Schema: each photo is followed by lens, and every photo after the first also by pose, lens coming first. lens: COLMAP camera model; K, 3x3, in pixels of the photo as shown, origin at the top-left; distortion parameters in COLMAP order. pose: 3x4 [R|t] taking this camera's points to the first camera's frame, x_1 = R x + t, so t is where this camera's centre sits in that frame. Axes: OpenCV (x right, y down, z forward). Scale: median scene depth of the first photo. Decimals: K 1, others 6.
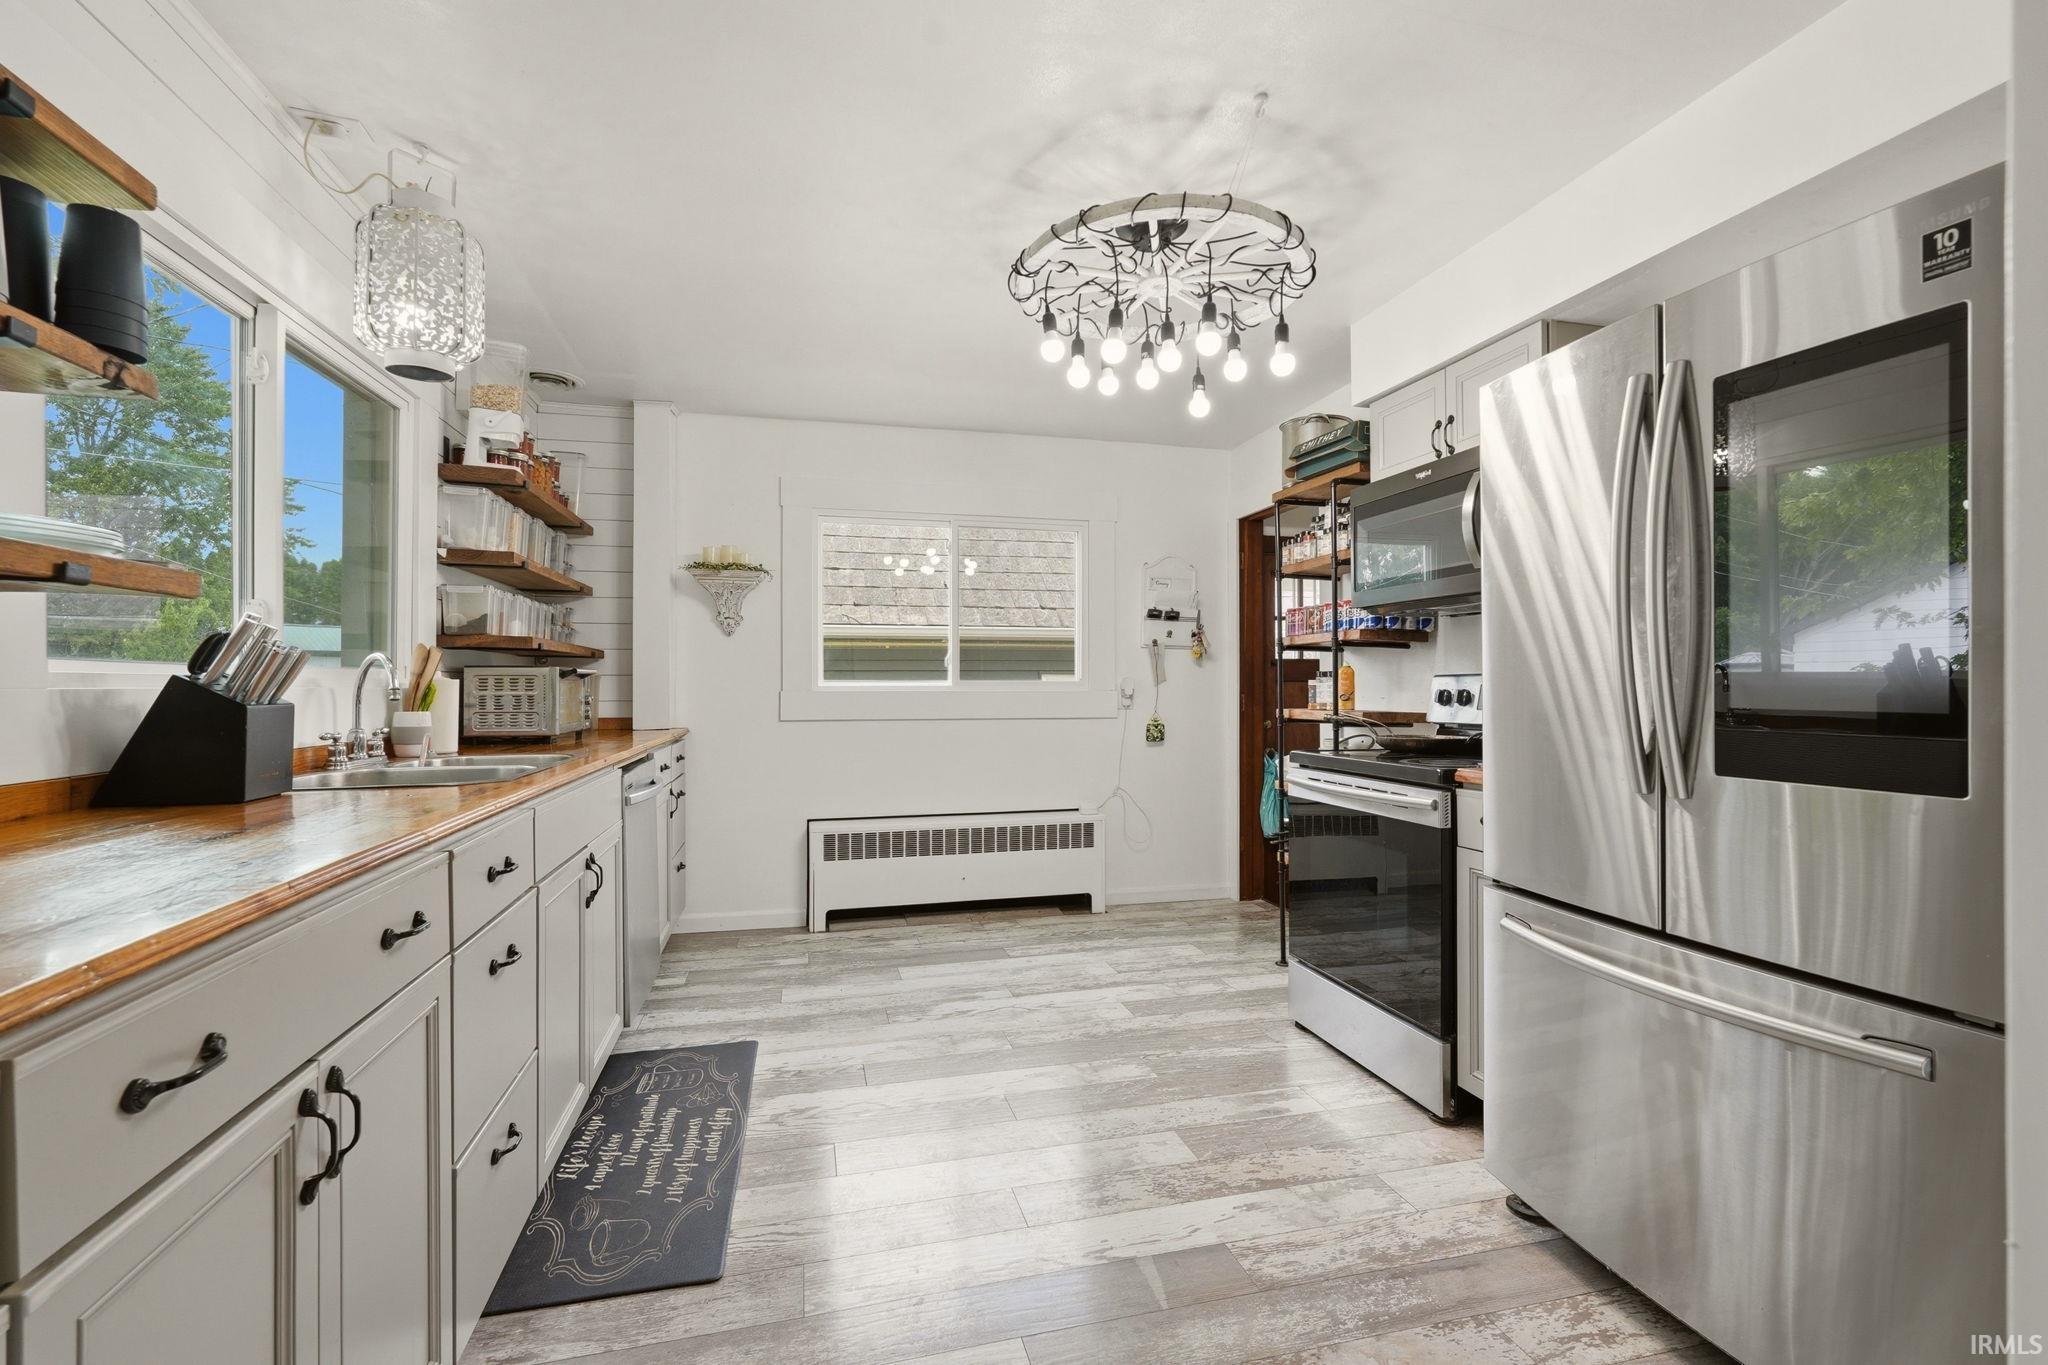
lens RADIAL K [[932.3, 0, 1022.1], [0, 932.3, 689.3], [0, 0, 1]] dist [0.005219, 0.000033]
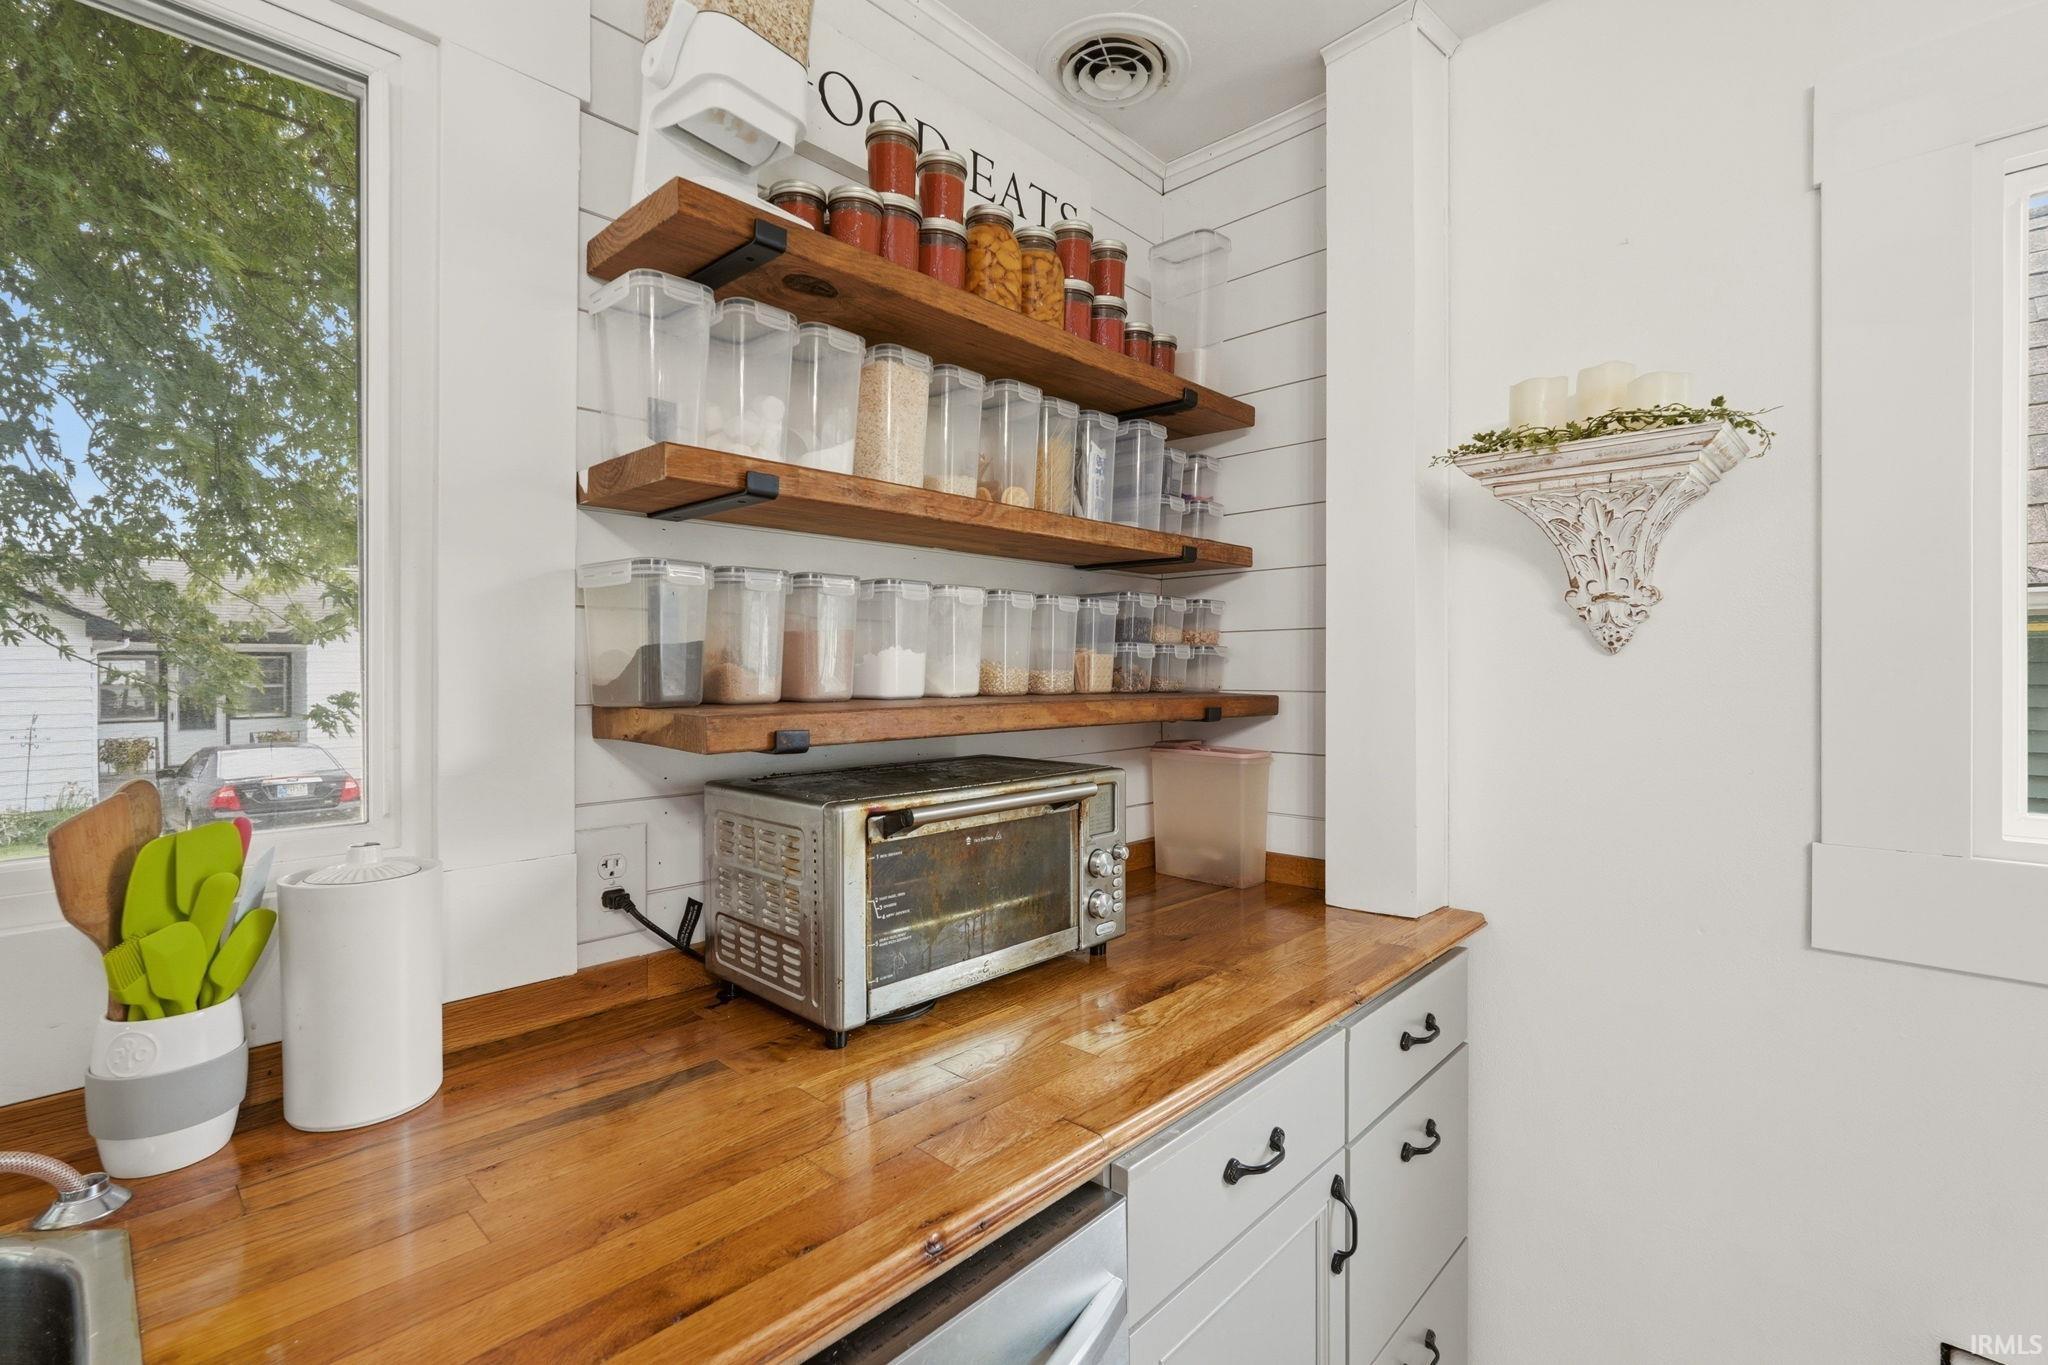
lens RADIAL K [[932.3, 0, 1017.3], [0, 932.3, 676.6], [0, 0, 1]] dist [0.005219, 0.000033]
pose [[0.537276, 0.000529, -0.843406, -0.157635], [0.009901, 0.999927, 0.006934, -0.054617], [0.843348, -0.012076, 0.537232, 0.676100]]
